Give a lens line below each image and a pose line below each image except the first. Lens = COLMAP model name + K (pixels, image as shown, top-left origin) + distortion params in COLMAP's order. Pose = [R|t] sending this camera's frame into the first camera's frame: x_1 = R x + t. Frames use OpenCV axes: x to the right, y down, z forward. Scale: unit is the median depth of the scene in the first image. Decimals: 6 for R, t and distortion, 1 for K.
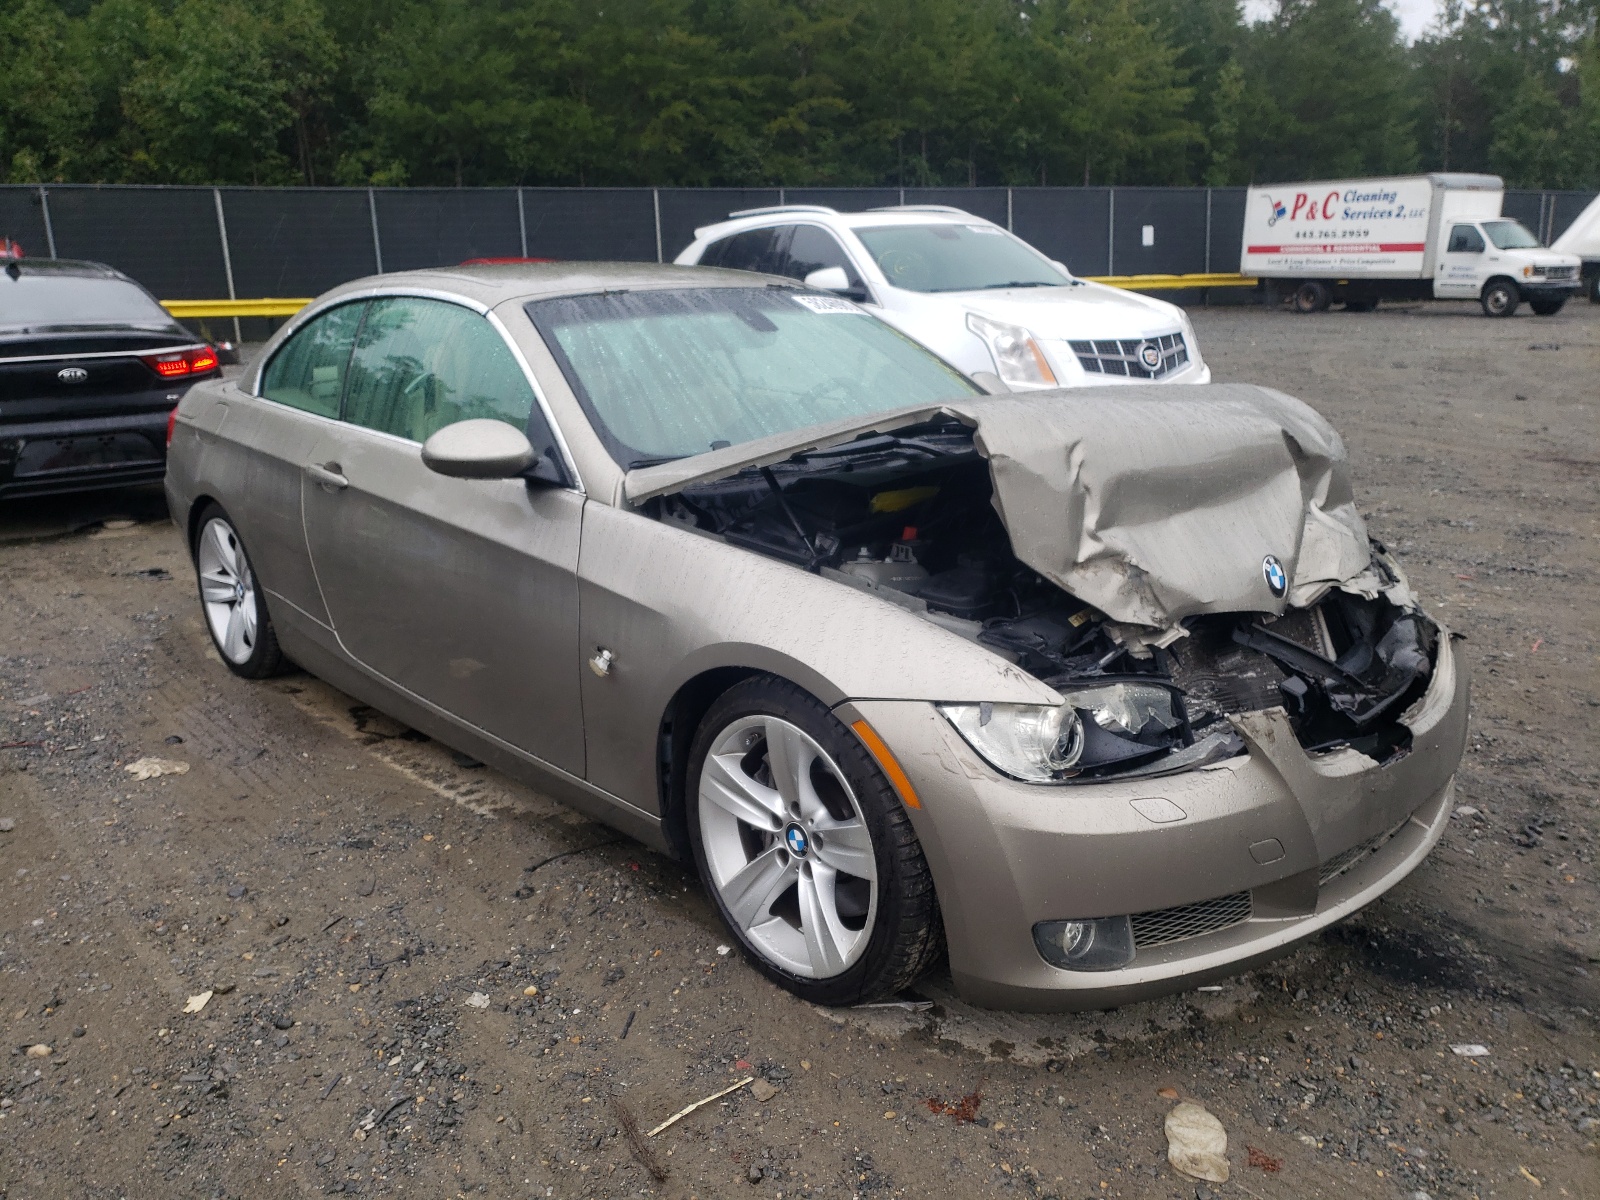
lens RADIAL K [[1223.8, 0, 800.0], [0, 1223.8, 600.0], [0, 0, 1]] dist [0.024686, 0.000296]
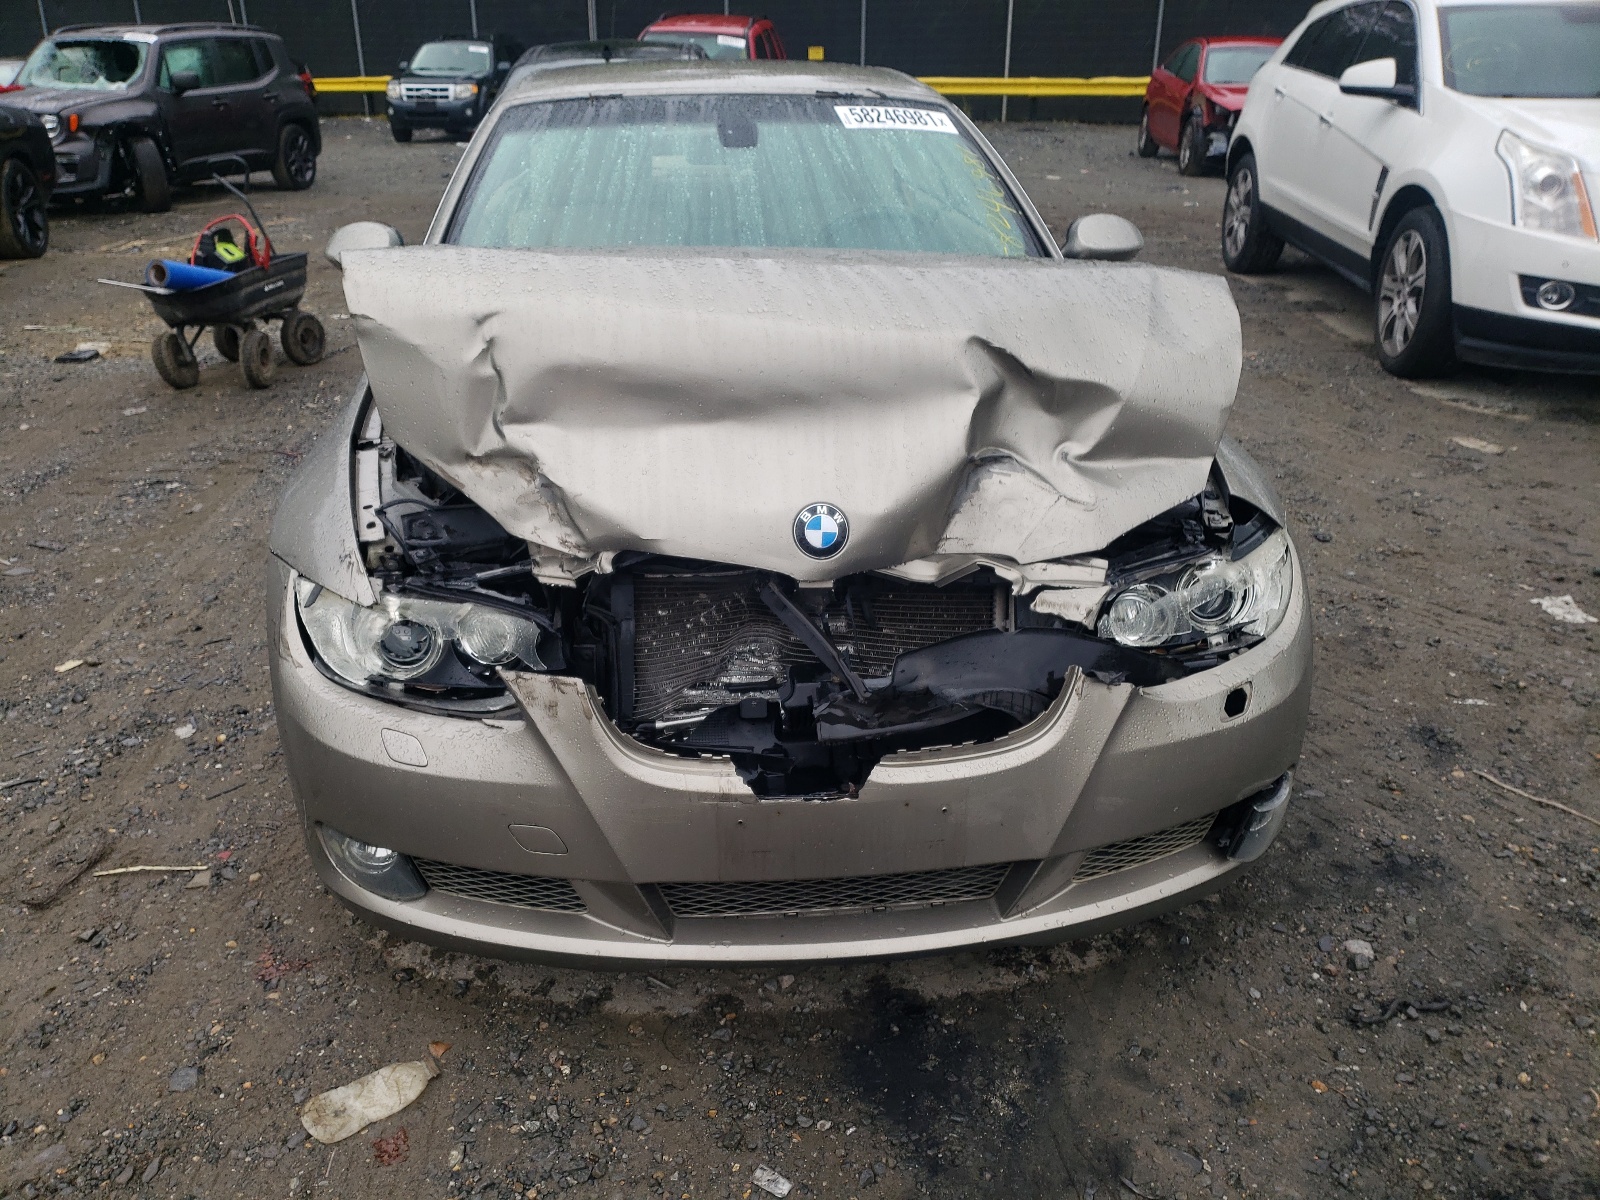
lens RADIAL K [[1238.1, 0, 800.0], [0, 1238.1, 600.0], [0, 0, 1]] dist [0.122862, -0.198874]
pose [[0.796790, 0.251236, -0.549551, 0.892732], [-0.164142, 0.965261, 0.203297, -0.145228], [0.581535, -0.071781, 0.810348, 0.403445]]
